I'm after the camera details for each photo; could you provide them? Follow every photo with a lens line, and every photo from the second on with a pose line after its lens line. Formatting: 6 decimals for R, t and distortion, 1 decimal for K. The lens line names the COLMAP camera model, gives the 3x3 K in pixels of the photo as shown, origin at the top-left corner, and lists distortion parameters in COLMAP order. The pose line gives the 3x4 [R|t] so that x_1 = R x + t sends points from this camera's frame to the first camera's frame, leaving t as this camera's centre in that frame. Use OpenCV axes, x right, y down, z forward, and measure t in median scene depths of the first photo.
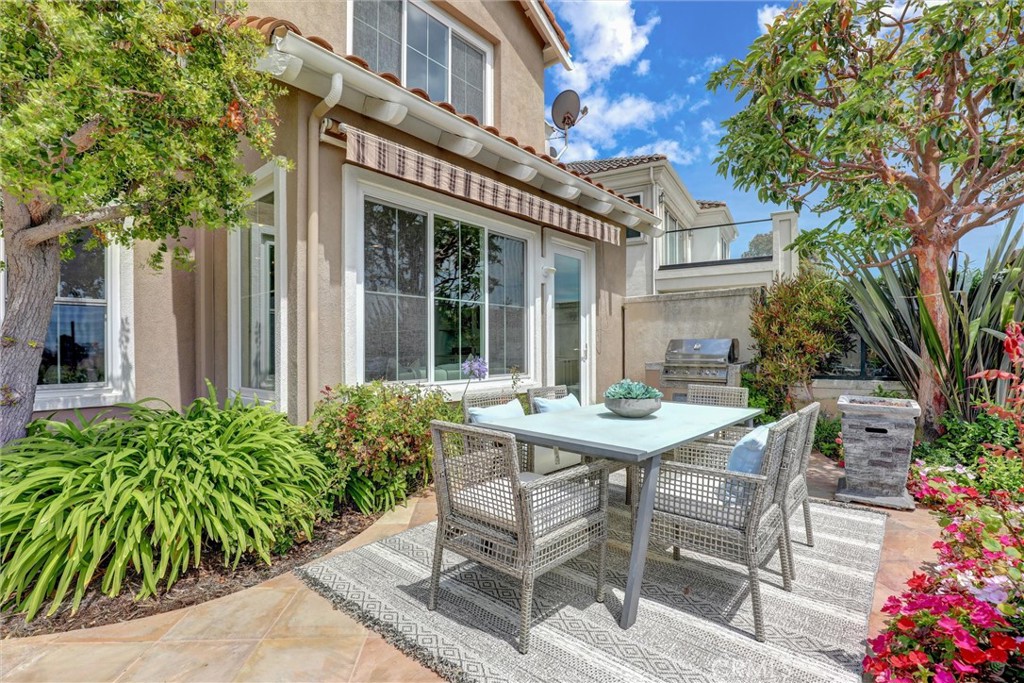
lens RADIAL K [[470.8, 0, 530.9], [0, 470.8, 347.5], [0, 0, 1]] dist [-0.036415, -0.000309]
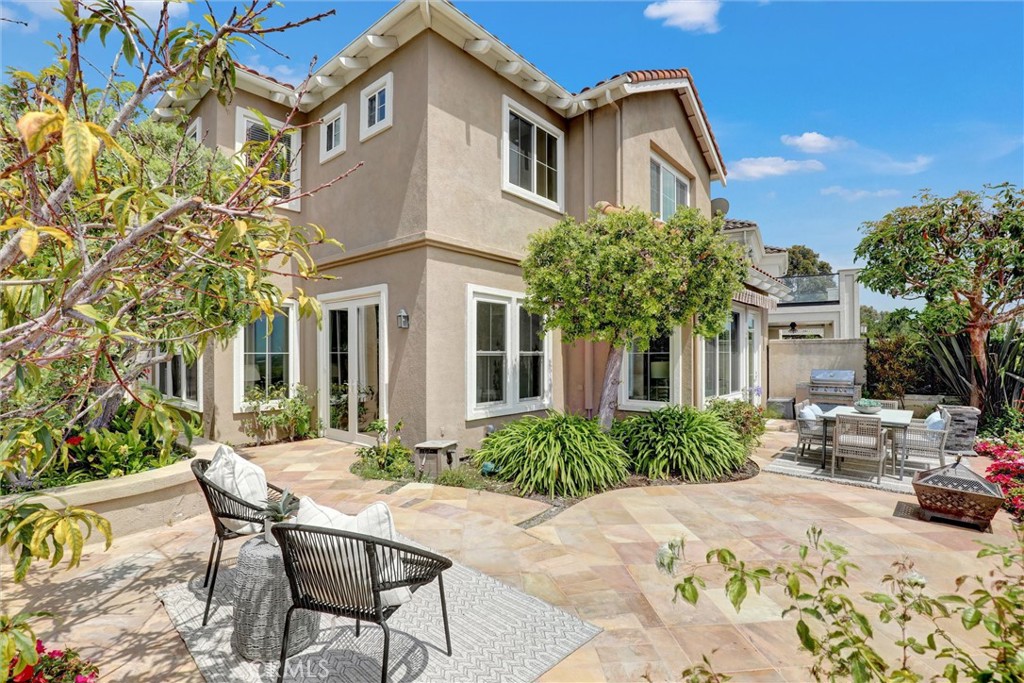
lens RADIAL K [[470.8, 0, 516.1], [0, 470.8, 343.9], [0, 0, 1]] dist [-0.036415, -0.000309]
pose [[0.999855, 0.005116, -0.016268, -1.090262], [-0.005348, 0.999884, -0.014248, -0.119590], [0.016193, 0.014333, 0.999766, -0.989718]]
